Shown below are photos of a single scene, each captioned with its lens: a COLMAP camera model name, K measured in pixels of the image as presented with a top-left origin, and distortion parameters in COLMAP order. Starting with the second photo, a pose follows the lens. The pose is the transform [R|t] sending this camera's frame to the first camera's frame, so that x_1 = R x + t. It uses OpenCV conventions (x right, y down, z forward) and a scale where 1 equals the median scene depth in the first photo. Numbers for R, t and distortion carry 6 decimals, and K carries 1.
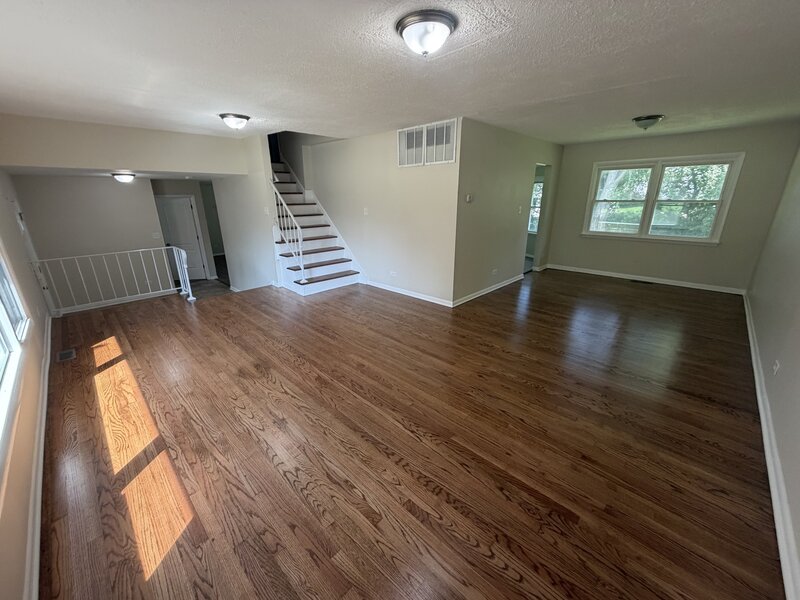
lens RADIAL K [[319.8, 0, 398.1], [0, 319.8, 301.0], [0, 0, 1]] dist [0.000584, 0.000329]
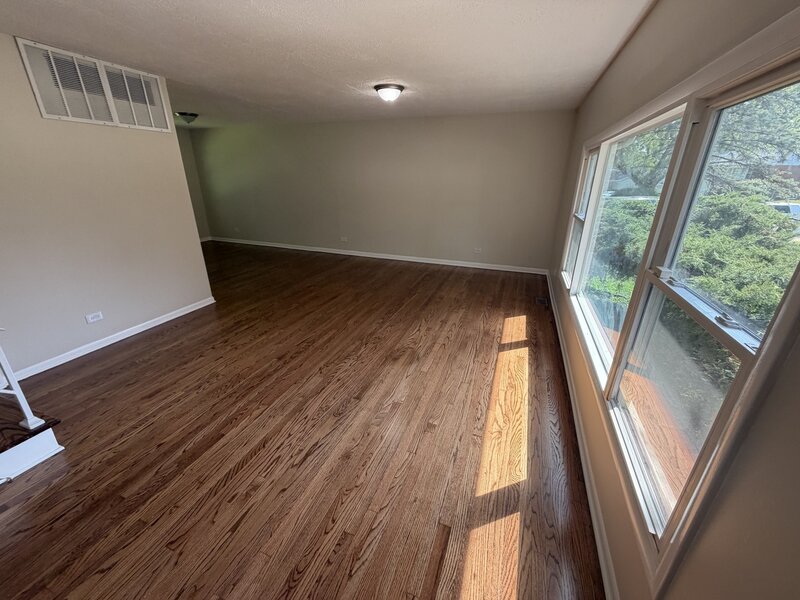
lens RADIAL K [[319.8, 0, 398.1], [0, 319.8, 301.0], [0, 0, 1]] dist [0.000584, 0.000329]
pose [[-0.400320, -0.330472, 0.854712, -1.100372], [0.283961, 0.842063, 0.458580, -0.340457], [-0.871269, 0.426283, -0.243253, 1.064227]]
